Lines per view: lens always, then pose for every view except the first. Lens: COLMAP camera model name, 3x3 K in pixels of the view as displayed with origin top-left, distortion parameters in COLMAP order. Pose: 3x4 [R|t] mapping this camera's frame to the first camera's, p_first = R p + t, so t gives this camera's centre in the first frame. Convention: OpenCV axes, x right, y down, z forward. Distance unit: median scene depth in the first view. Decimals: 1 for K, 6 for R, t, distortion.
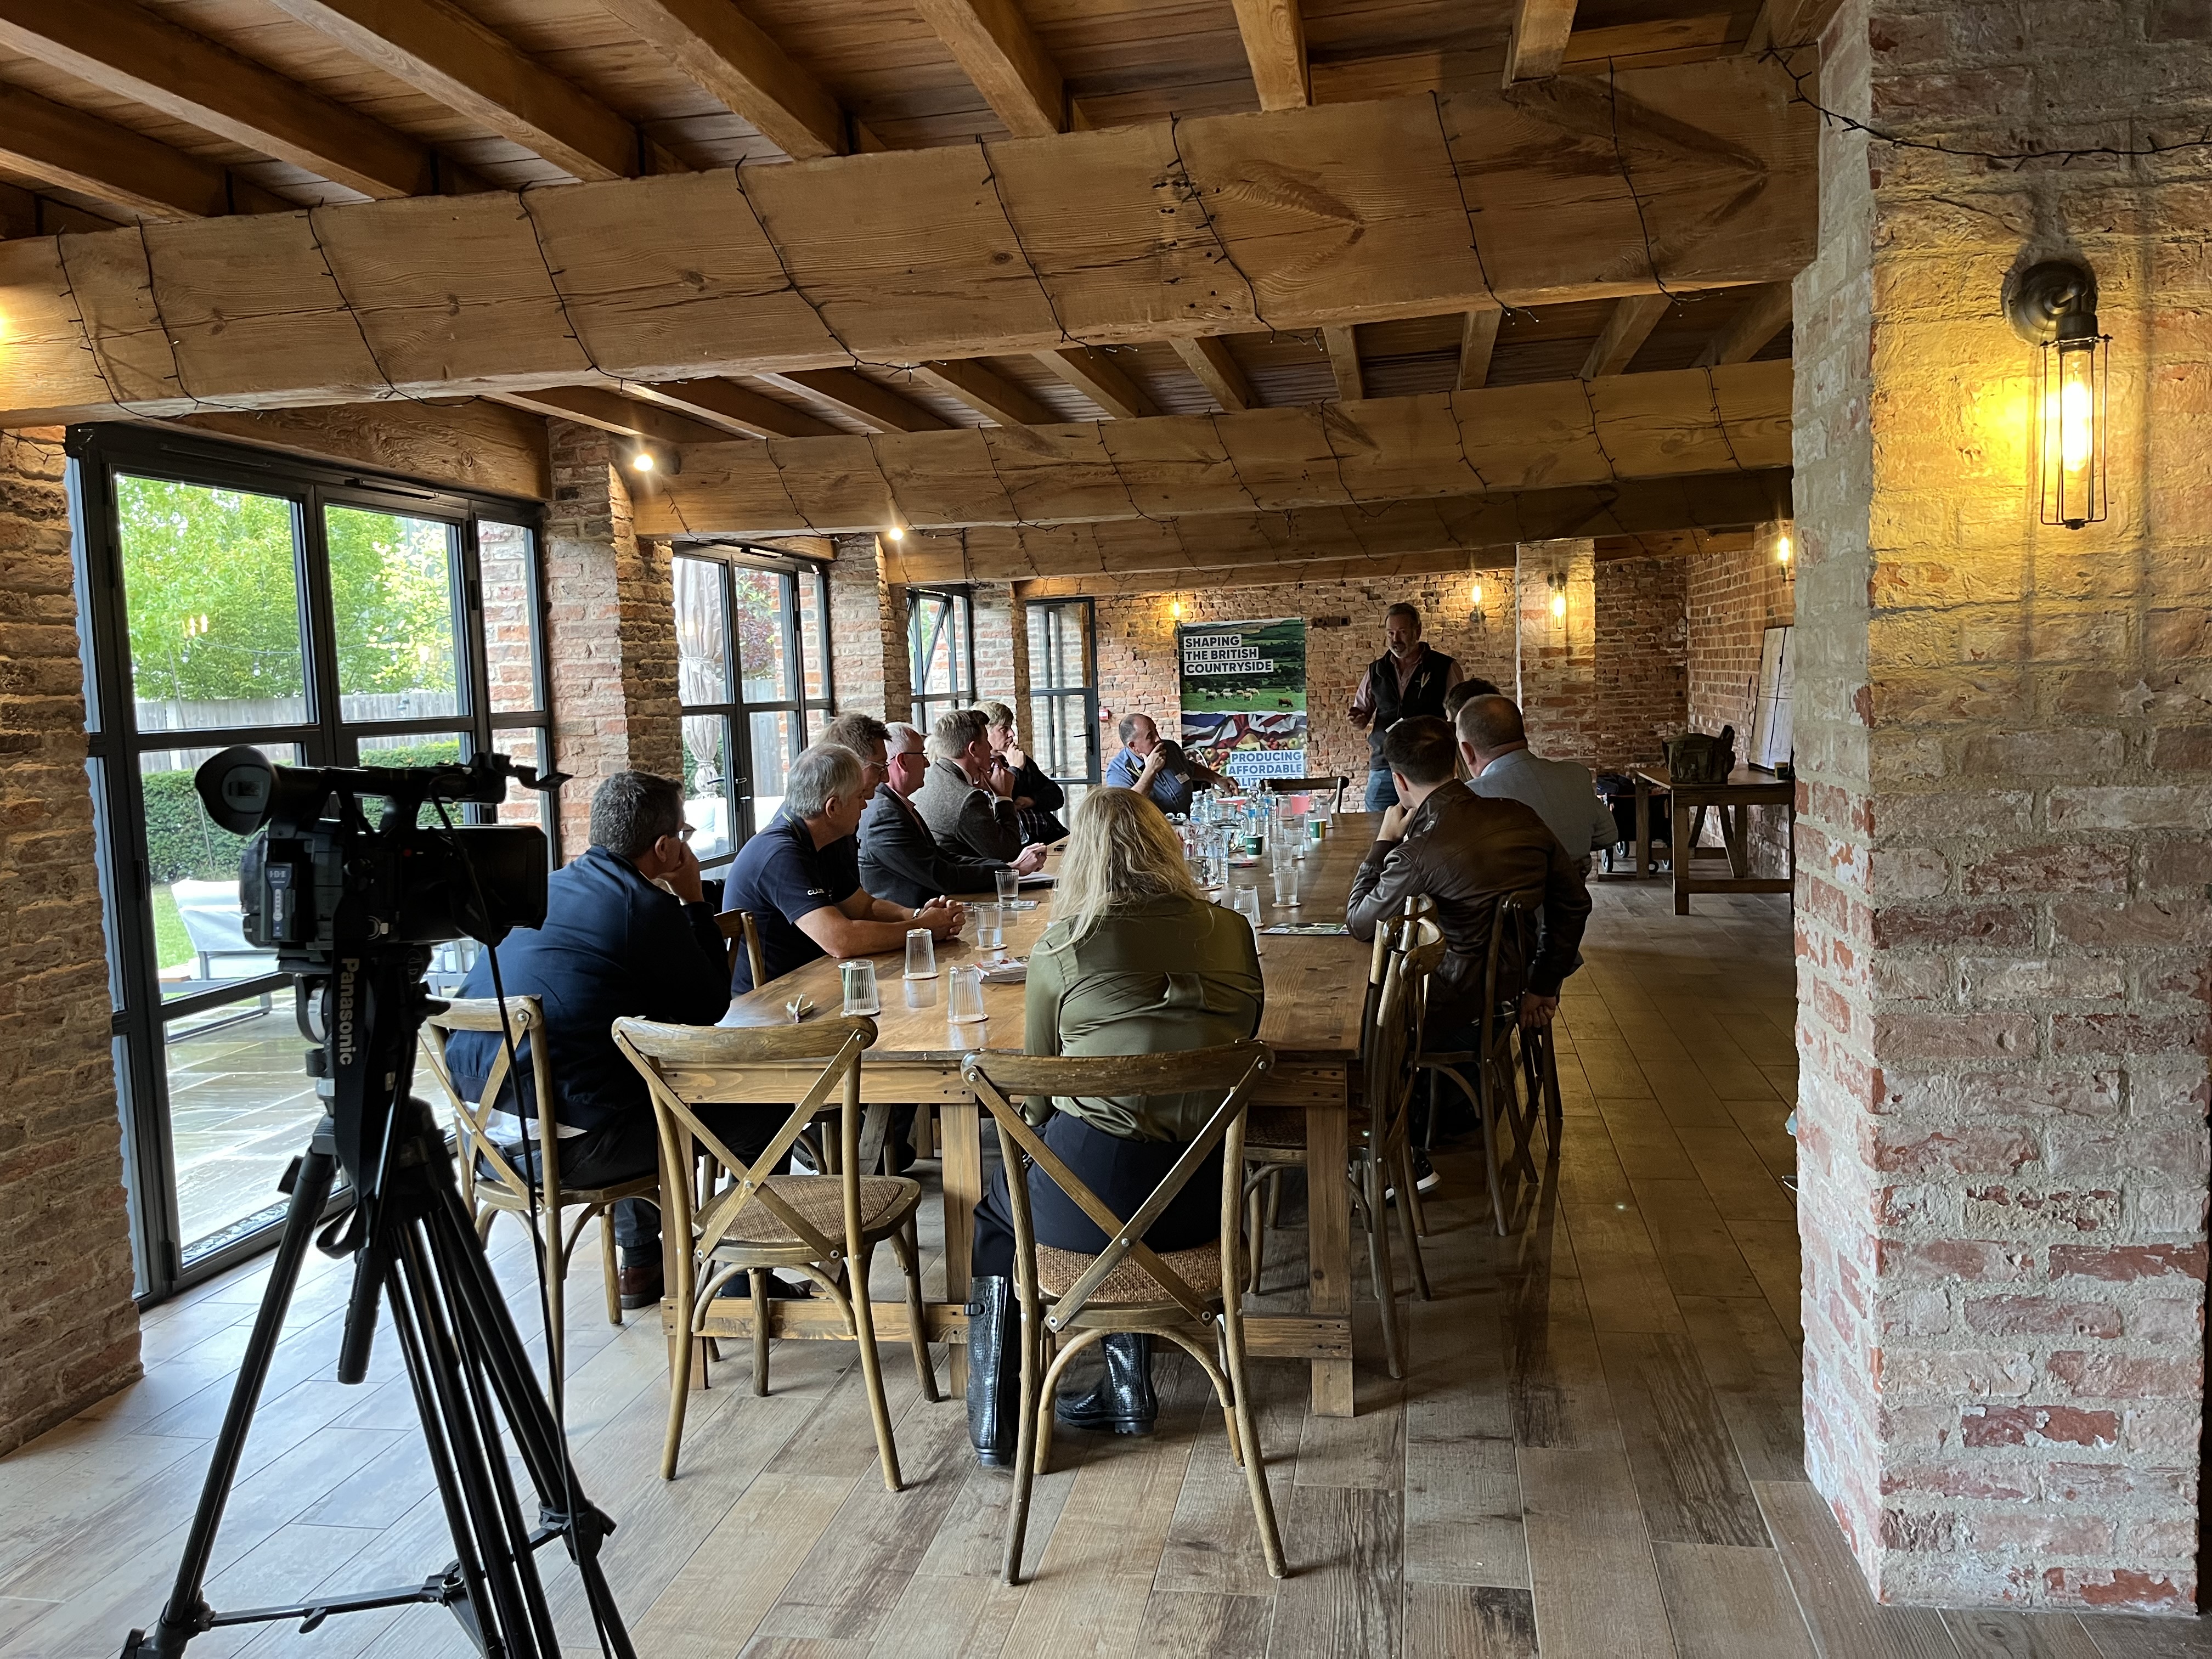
lens RADIAL K [[1666.5, 0, 1105.2], [0, 1666.5, 831.2], [0, 0, 1]] dist [0.001486, 0.000906]
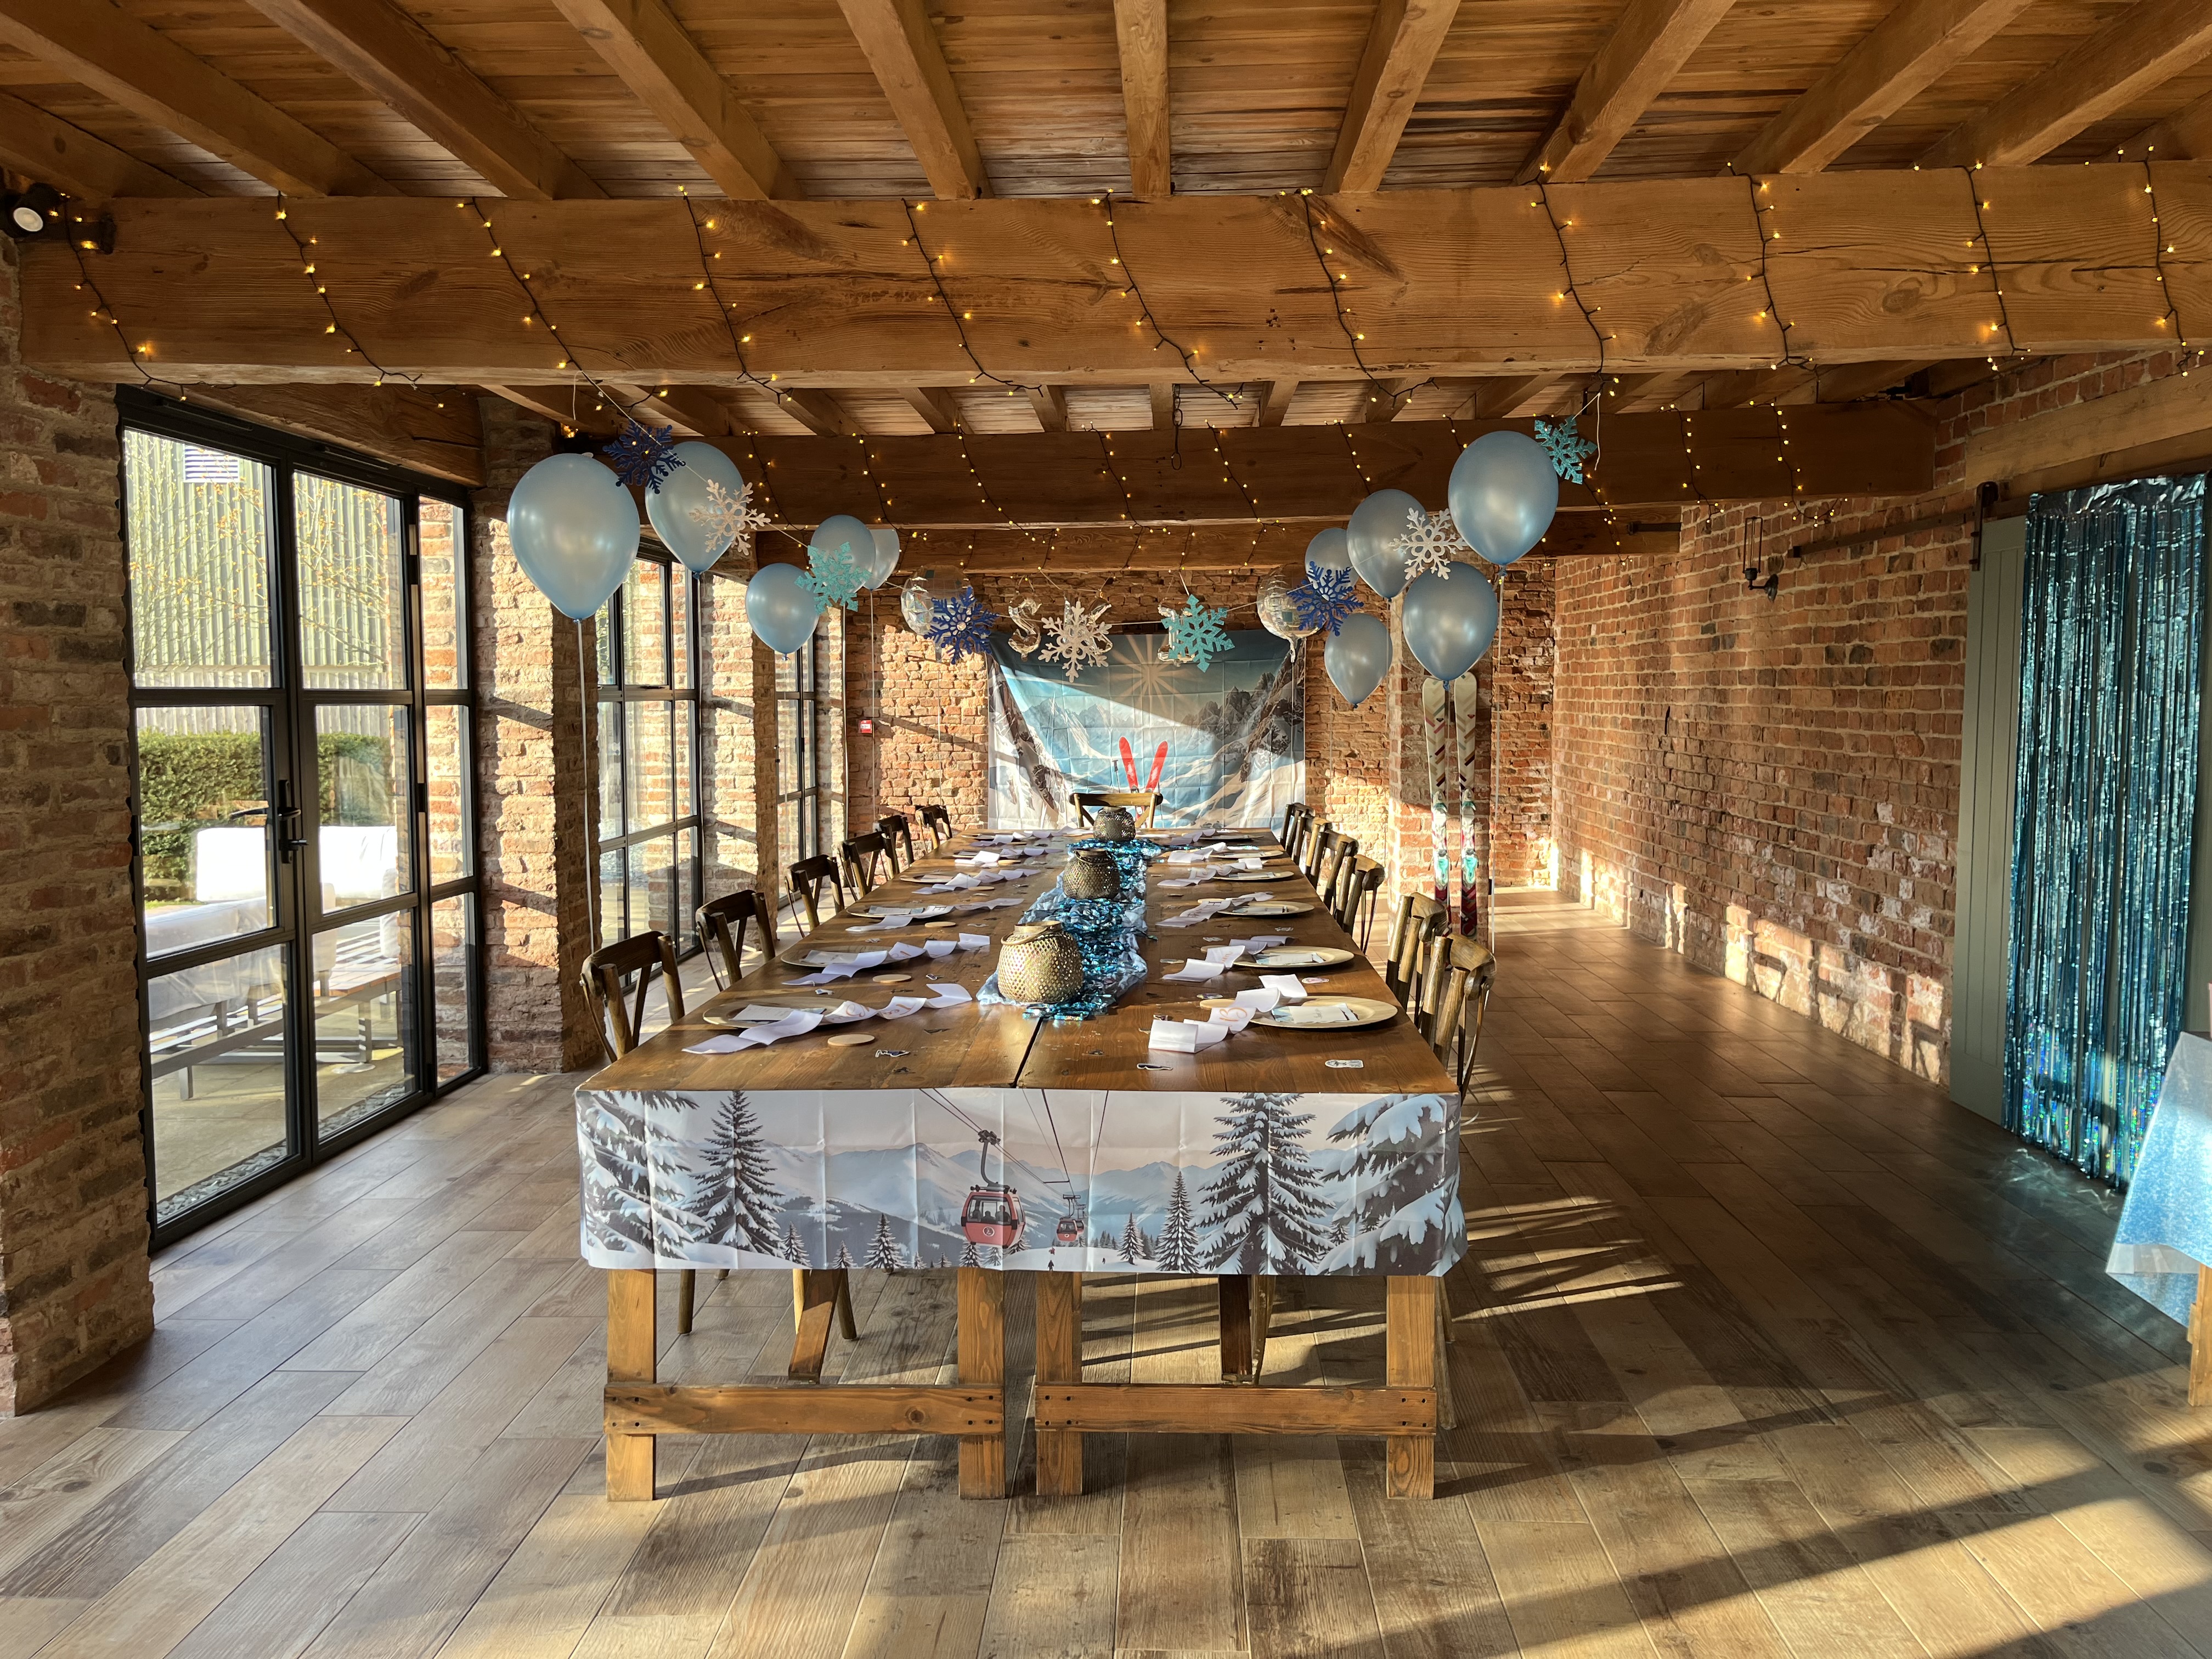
lens RADIAL K [[1666.5, 0, 1113.5], [0, 1666.5, 824.6], [0, 0, 1]] dist [0.001486, 0.000906]
pose [[0.987658, 0.025327, 0.154563, -0.014274], [-0.023095, 0.999602, -0.016221, -0.026408], [-0.154912, 0.012451, 0.987850, 0.385678]]
